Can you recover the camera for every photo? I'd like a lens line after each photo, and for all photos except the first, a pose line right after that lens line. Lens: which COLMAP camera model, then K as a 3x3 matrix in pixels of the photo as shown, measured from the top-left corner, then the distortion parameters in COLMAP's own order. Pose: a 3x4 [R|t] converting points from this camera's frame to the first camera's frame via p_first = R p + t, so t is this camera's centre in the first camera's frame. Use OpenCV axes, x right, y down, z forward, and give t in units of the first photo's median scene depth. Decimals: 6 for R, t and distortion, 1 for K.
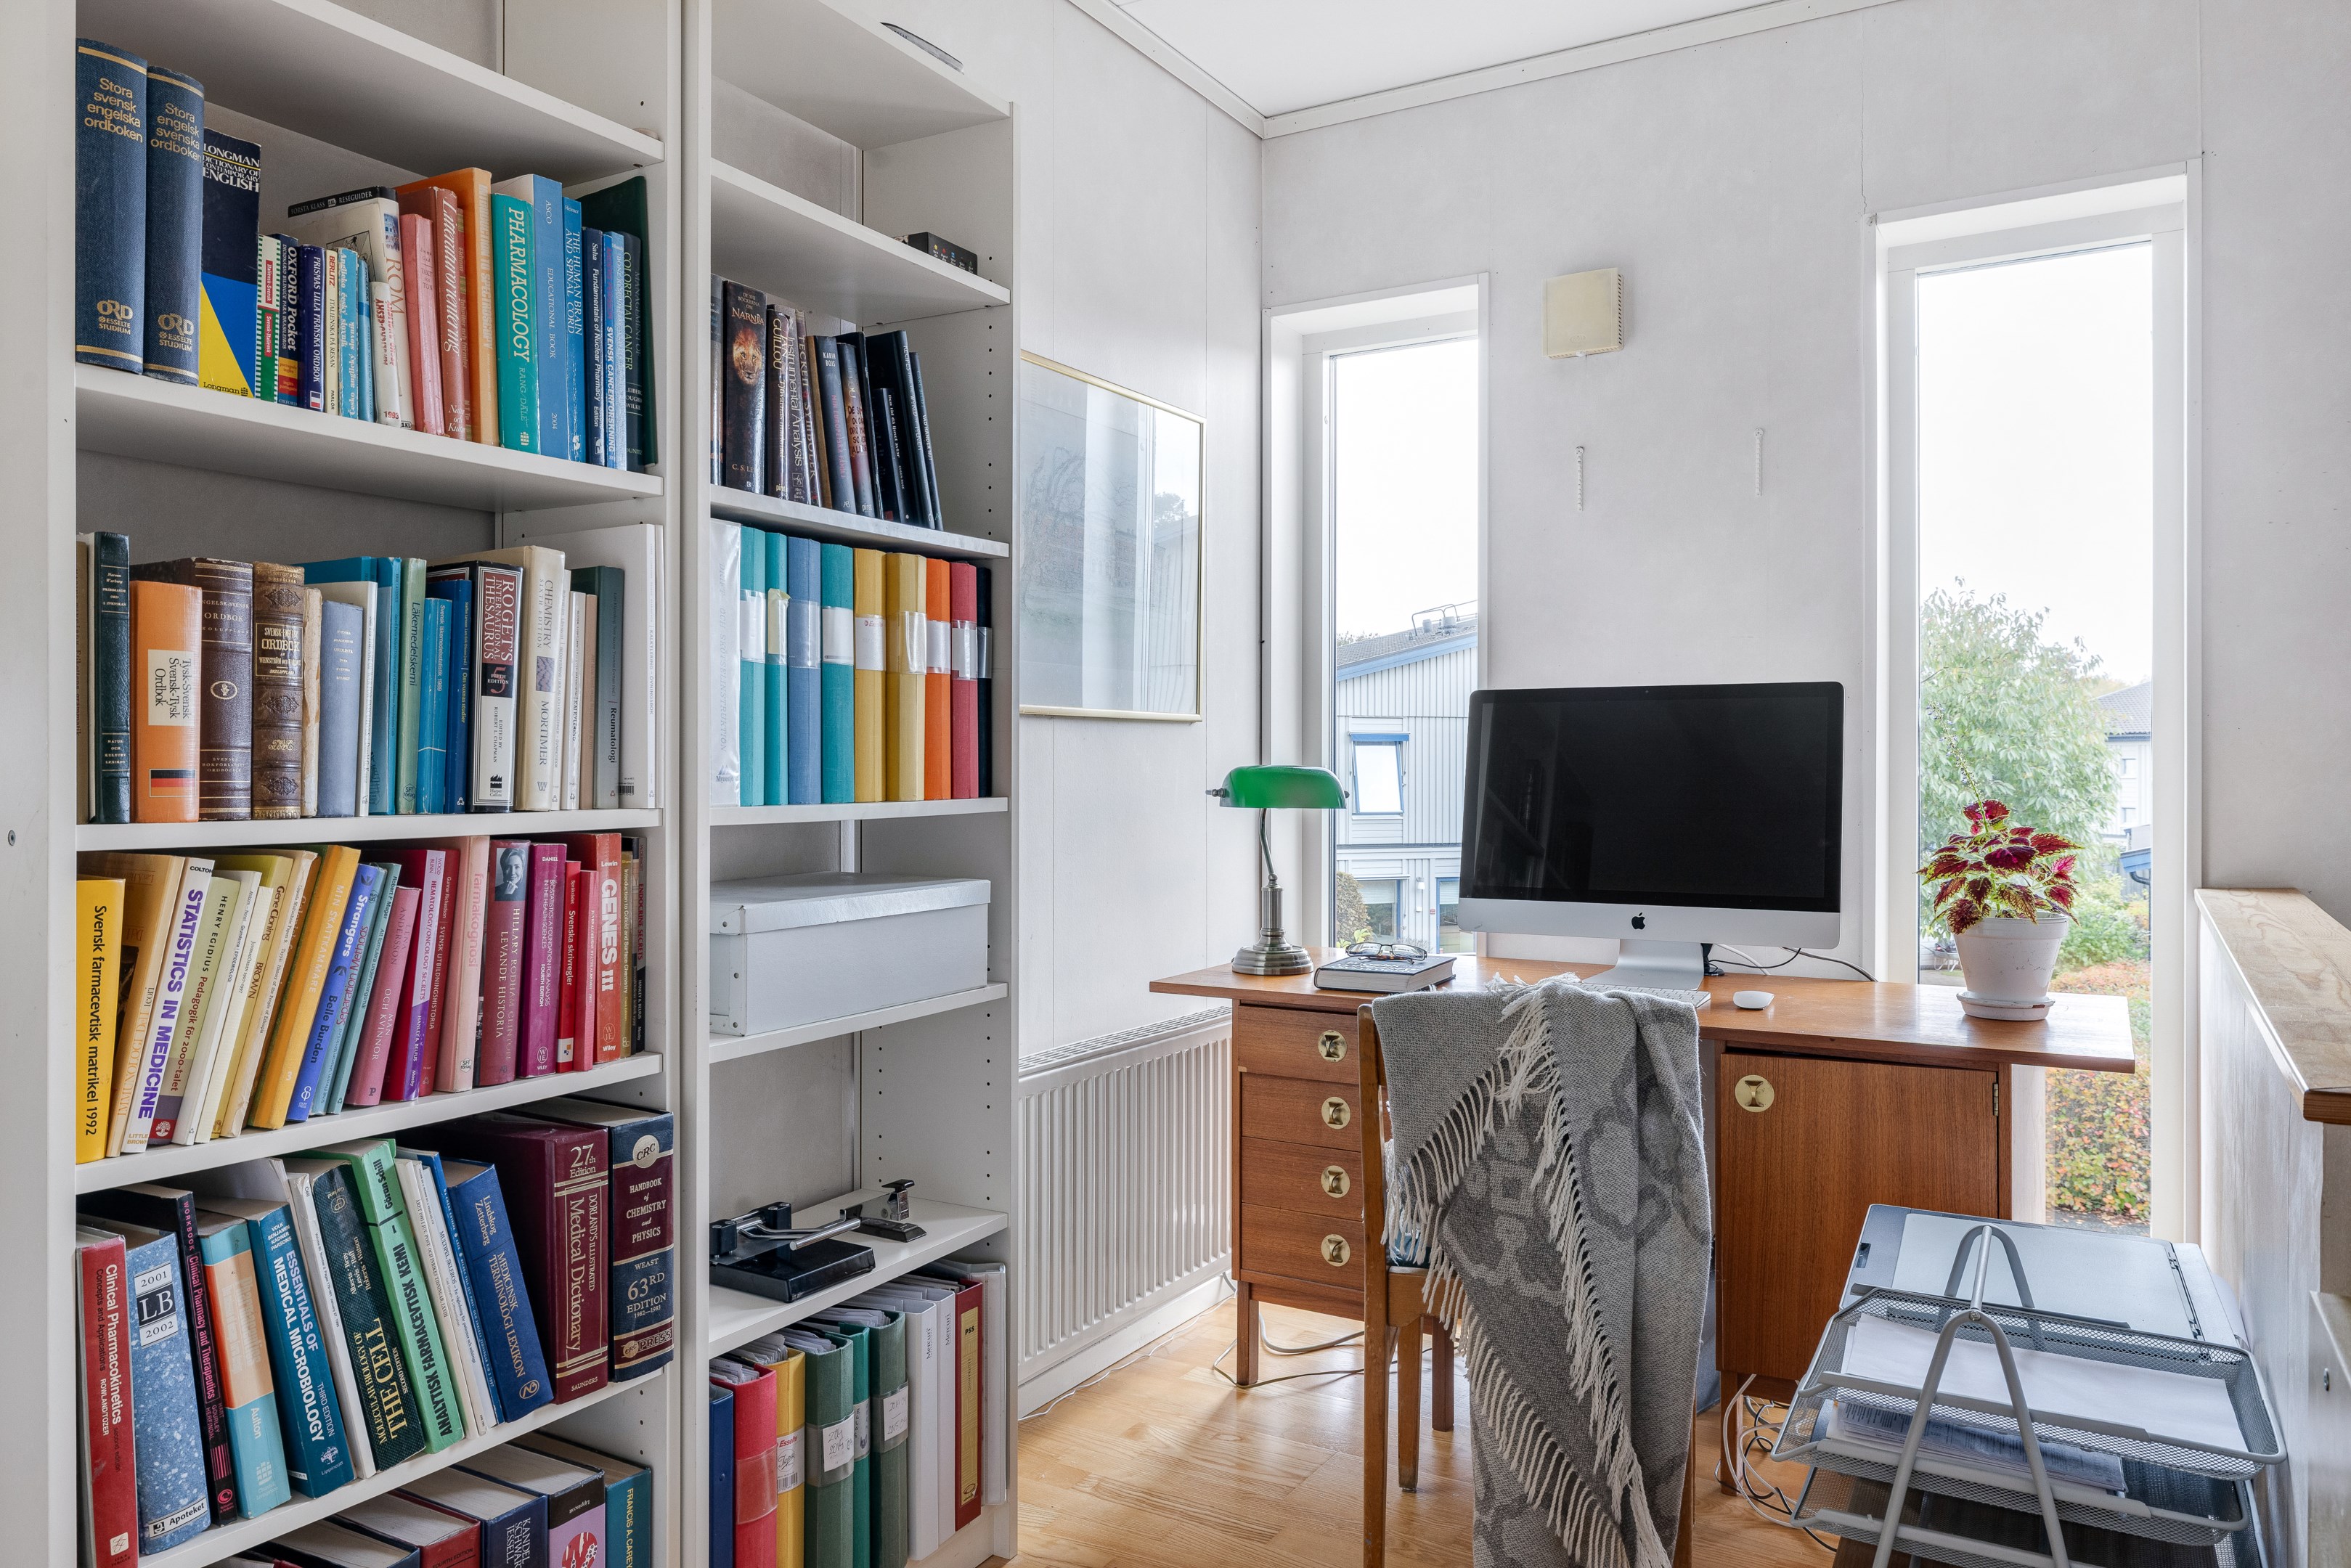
lens RADIAL K [[1604.0, 0, 1176.2], [0, 1604.0, 776.0], [0, 0, 1]] dist [0.002090, 0.004349]
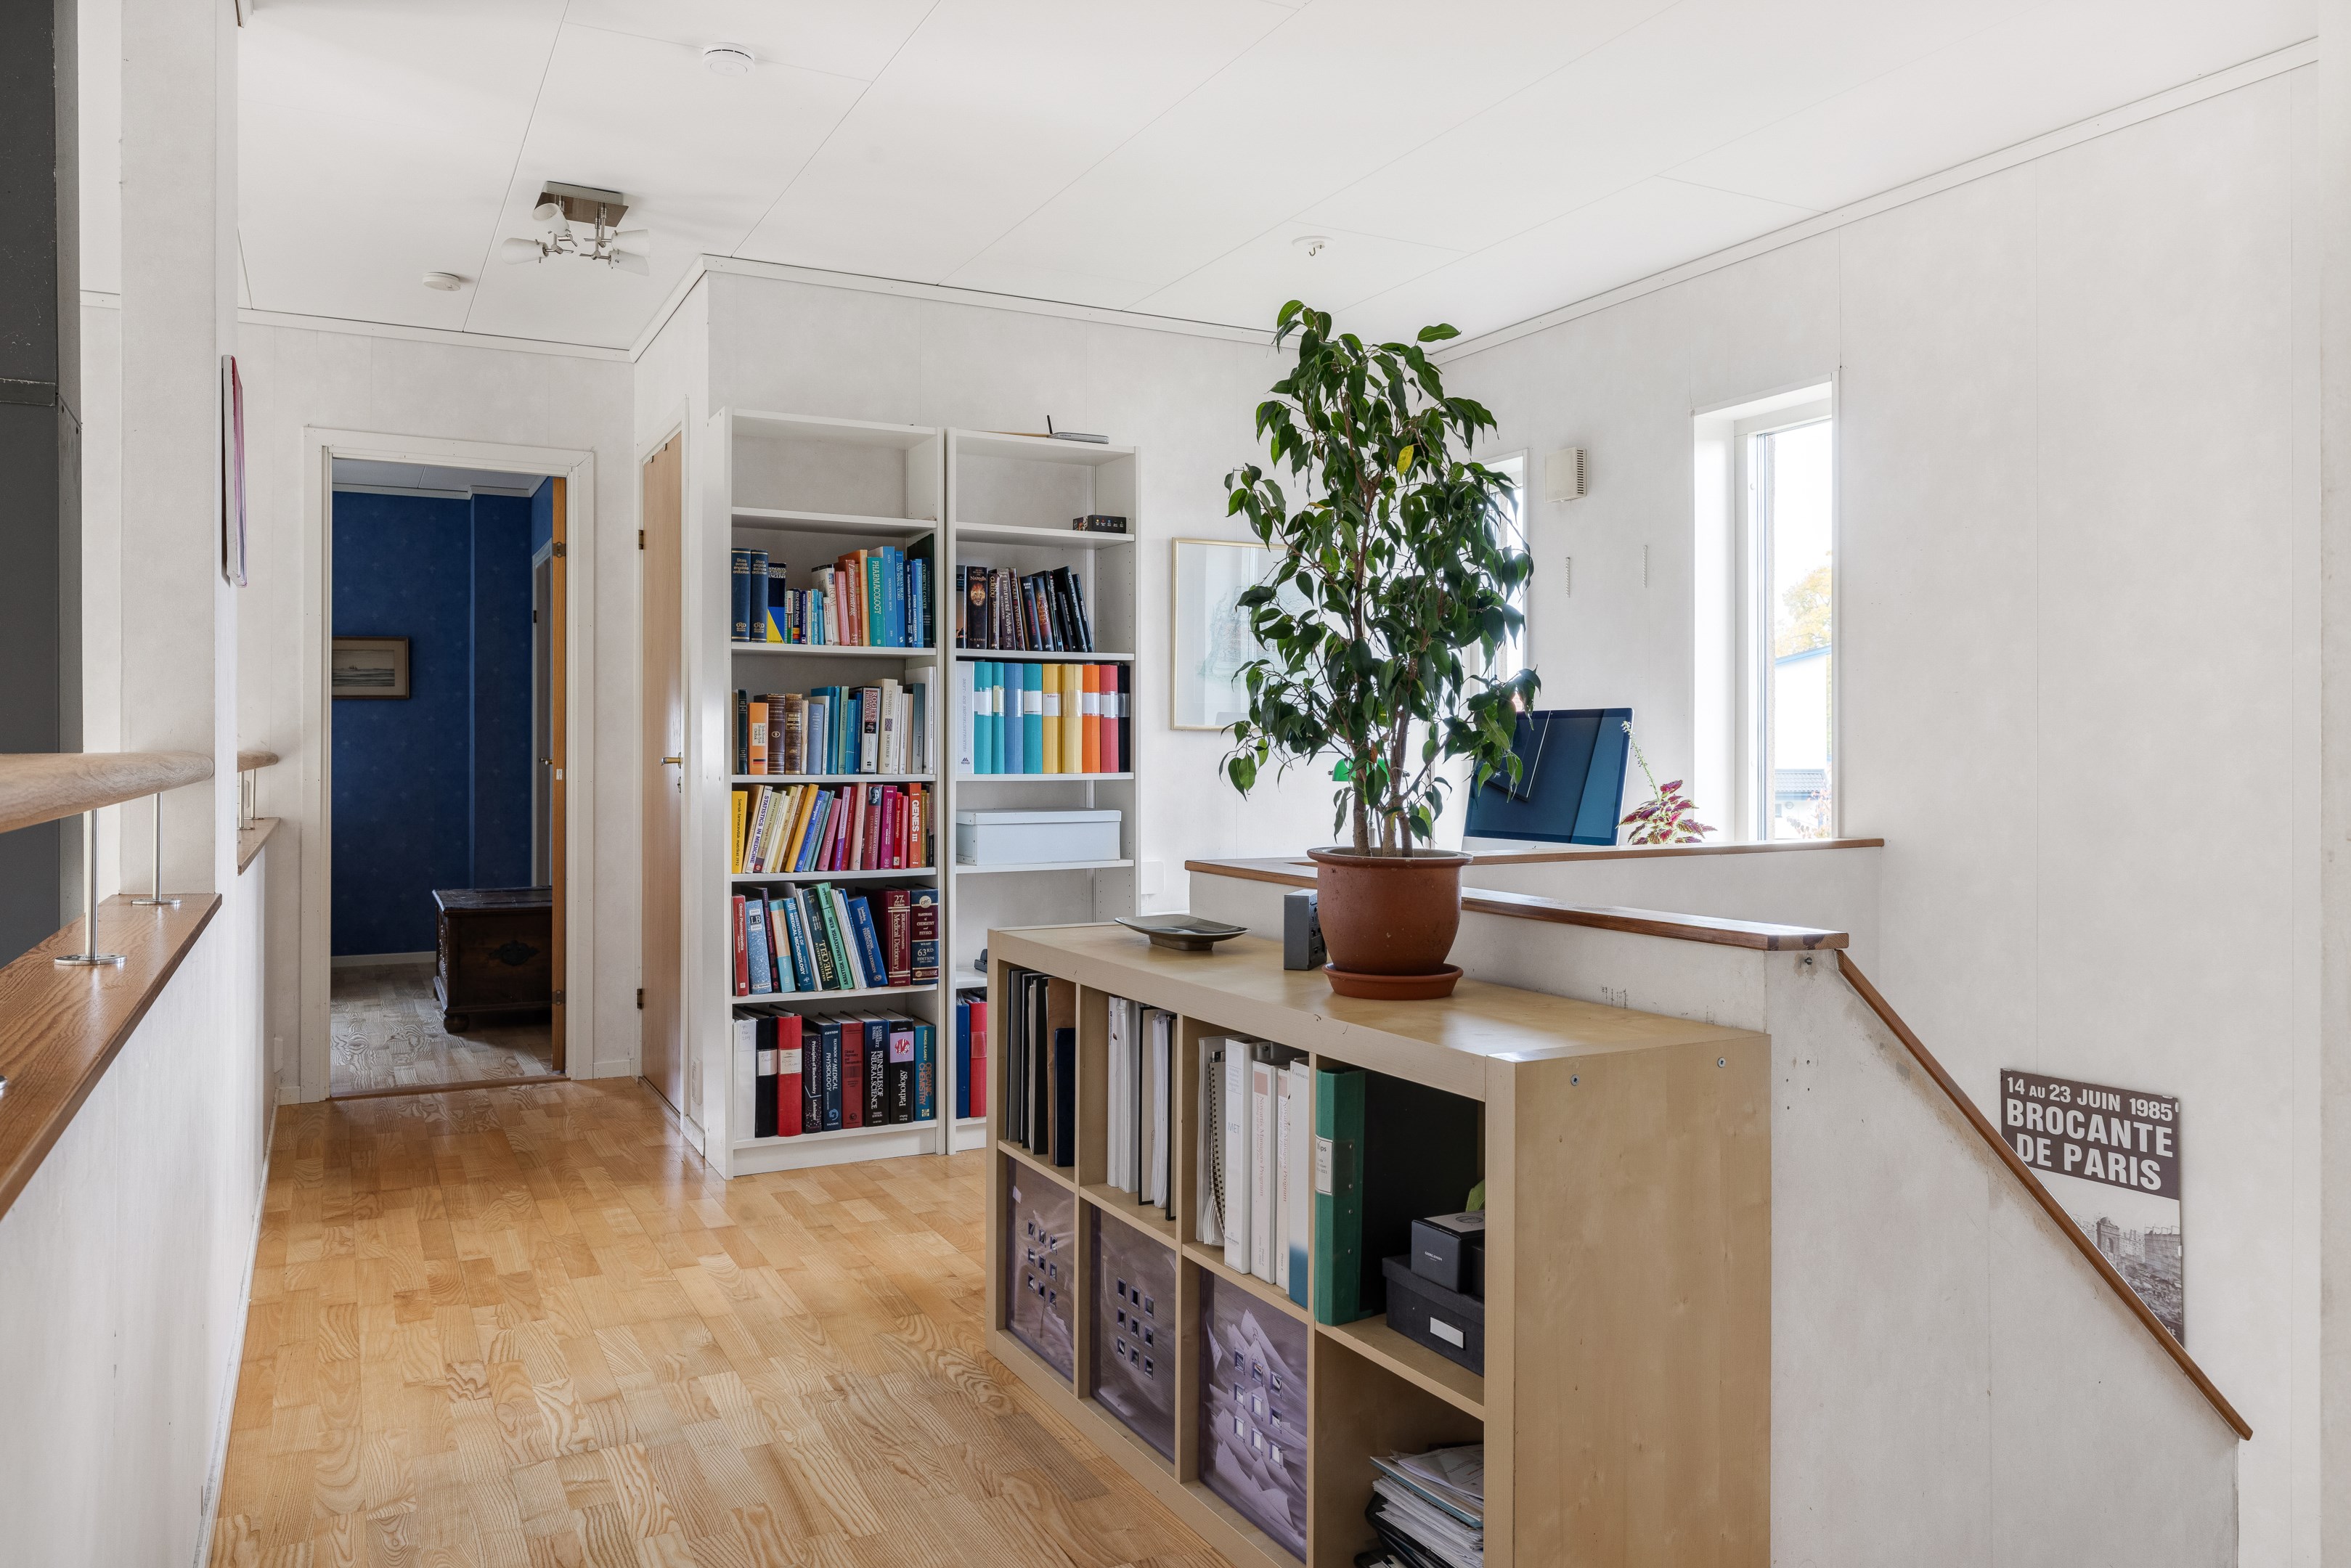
lens RADIAL K [[1604.0, 0, 1176.2], [0, 1604.0, 776.0], [0, 0, 1]] dist [0.002090, 0.004349]
pose [[0.848367, 0.007584, -0.529354, 1.546188], [-0.004276, 0.999963, 0.007472, 0.002471], [0.529391, -0.004076, 0.848368, -1.126300]]
